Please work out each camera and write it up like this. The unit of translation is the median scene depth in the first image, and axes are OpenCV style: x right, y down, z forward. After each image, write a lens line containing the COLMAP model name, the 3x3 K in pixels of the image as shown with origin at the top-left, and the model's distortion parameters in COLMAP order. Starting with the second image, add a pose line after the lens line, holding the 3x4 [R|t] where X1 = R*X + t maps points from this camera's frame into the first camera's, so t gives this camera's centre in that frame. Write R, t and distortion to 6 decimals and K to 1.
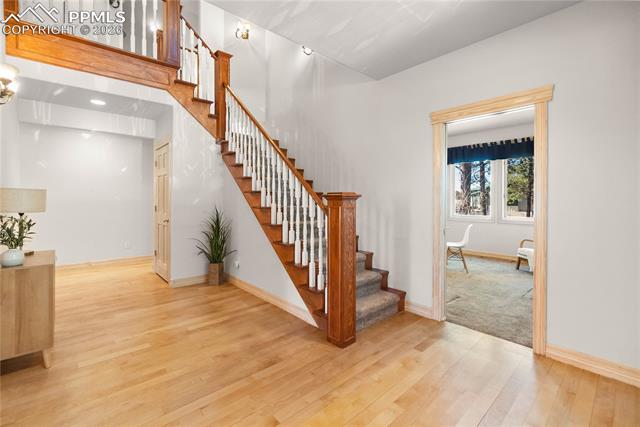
lens RADIAL K [[282.3, 0, 318.3], [0, 282.3, 193.6], [0, 0, 1]] dist [0.002376, 0.000652]
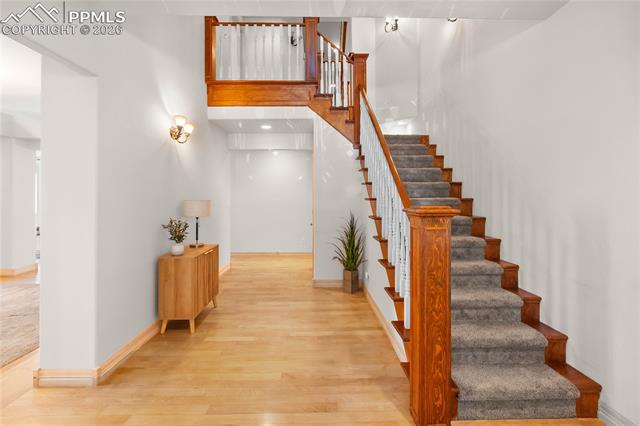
lens RADIAL K [[282.3, 0, 318.3], [0, 282.3, 193.1], [0, 0, 1]] dist [0.002376, 0.000652]
pose [[0.765667, -0.012162, -0.643122, 0.195612], [0.012506, 0.999914, -0.004020, -0.021619], [0.643115, -0.004965, 0.765753, 0.182917]]
